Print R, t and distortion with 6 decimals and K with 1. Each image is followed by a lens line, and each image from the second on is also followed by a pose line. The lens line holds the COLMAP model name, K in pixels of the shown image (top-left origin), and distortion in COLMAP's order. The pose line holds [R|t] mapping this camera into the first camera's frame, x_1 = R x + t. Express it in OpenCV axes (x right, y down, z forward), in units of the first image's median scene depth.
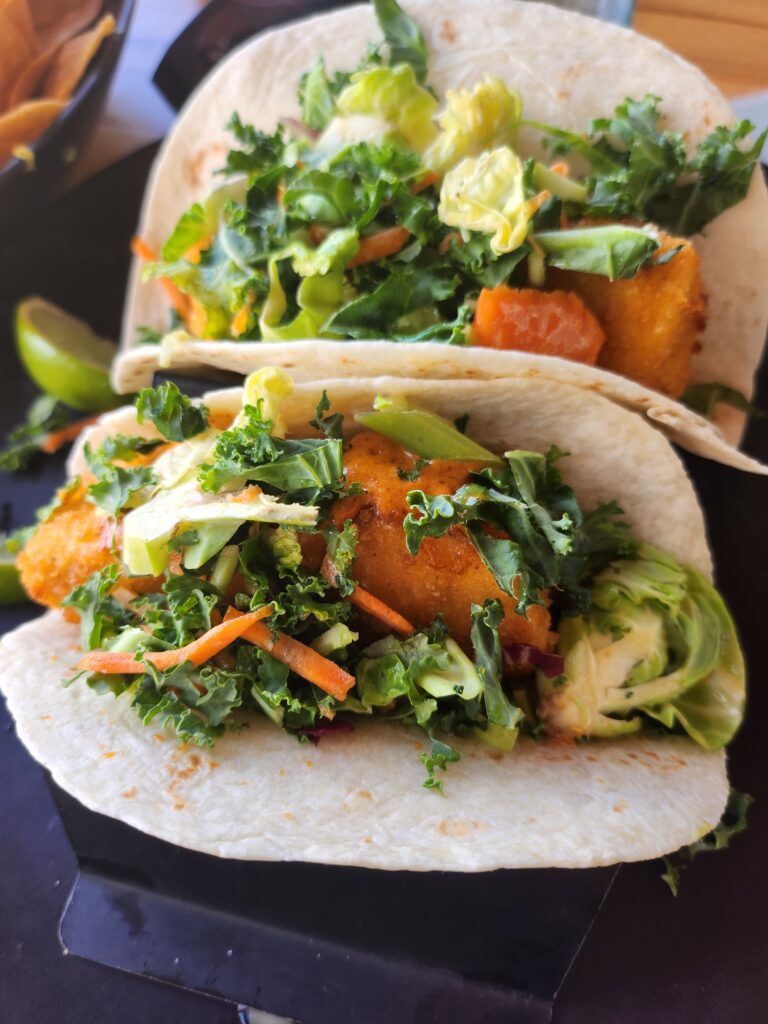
lens RADIAL K [[803.3, 0, 384.0], [0, 803.3, 512.0], [0, 0, 1]] dist [-0.030125, -0.006028]
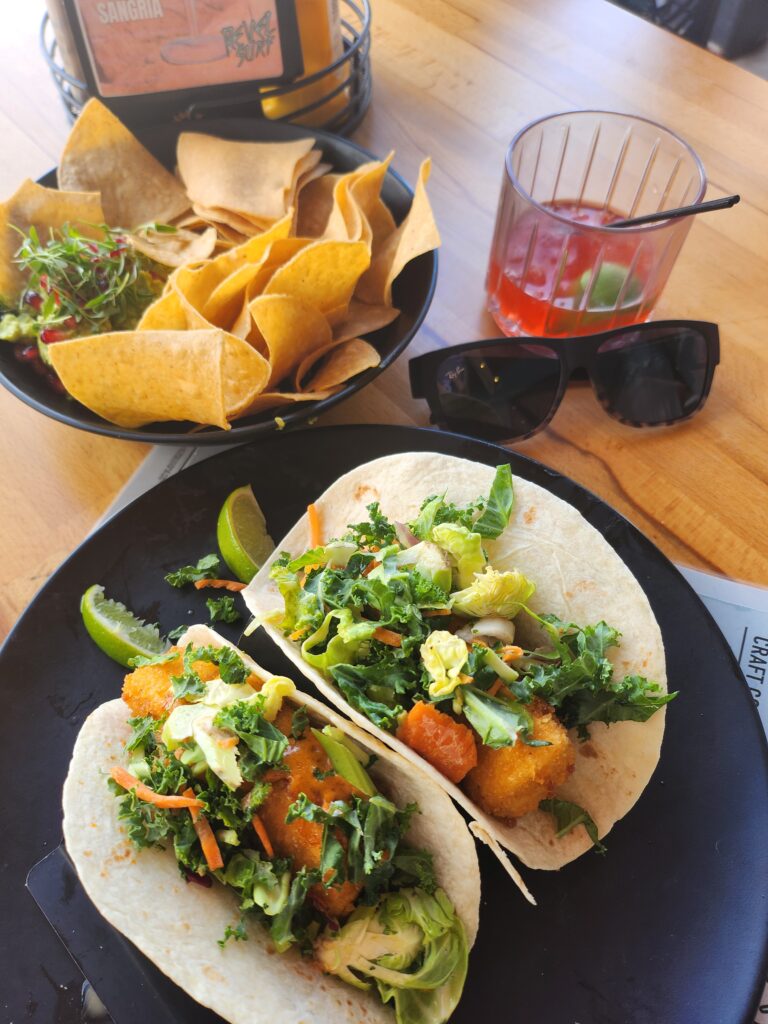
lens RADIAL K [[796.2, 0, 384.0], [0, 796.2, 512.0], [0, 0, 1]] dist [0.001505, -0.007068]
pose [[0.832955, 0.500315, -0.236370, 0.274657], [-0.517239, 0.855766, -0.011357, -0.598786], [0.196596, 0.131720, 0.971597, -0.718516]]
